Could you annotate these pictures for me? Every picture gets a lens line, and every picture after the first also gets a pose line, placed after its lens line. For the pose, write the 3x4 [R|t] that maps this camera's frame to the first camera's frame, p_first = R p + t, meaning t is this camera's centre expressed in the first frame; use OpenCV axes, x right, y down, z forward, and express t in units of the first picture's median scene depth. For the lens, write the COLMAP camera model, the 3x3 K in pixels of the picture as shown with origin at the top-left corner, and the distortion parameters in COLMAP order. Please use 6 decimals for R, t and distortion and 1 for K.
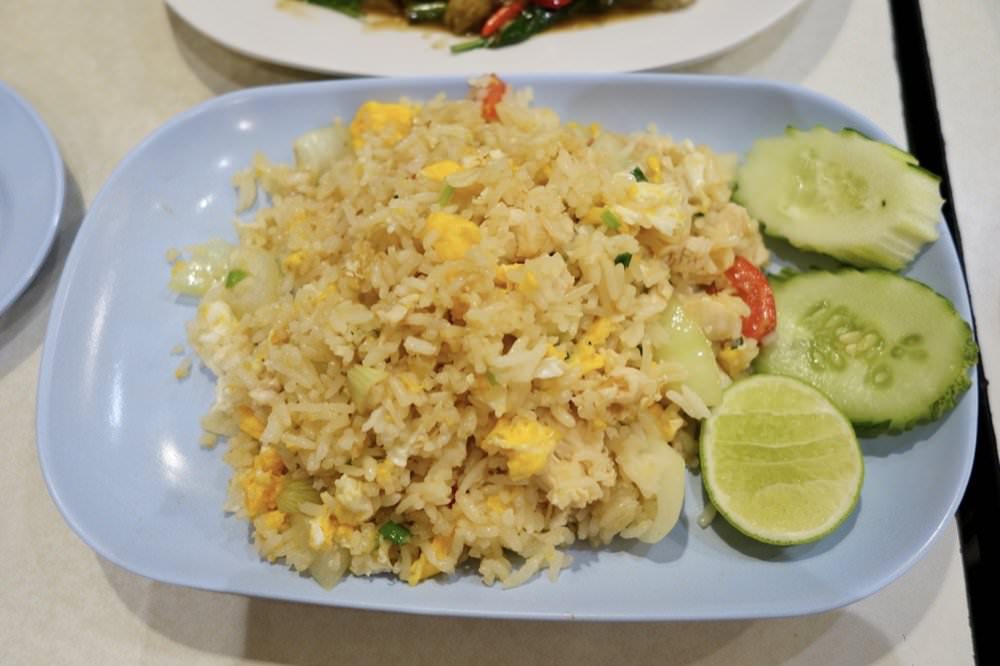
lens RADIAL K [[730.7, 0, 500.0], [0, 730.7, 333.0], [0, 0, 1]] dist [0.023507, -0.001394]
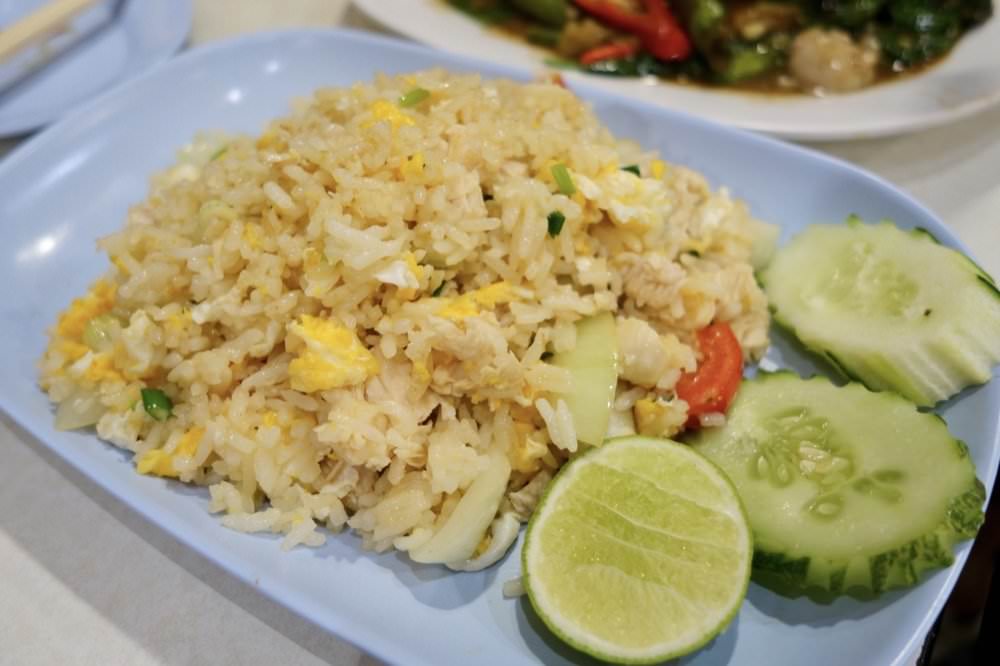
lens RADIAL K [[730.7, 0, 500.0], [0, 730.7, 333.0], [0, 0, 1]] dist [0.023507, -0.001394]
pose [[0.878851, 0.388289, -0.277222, 0.377548], [-0.450043, 0.867587, -0.211550, 0.200390], [0.158372, 0.310683, 0.937227, 0.261684]]
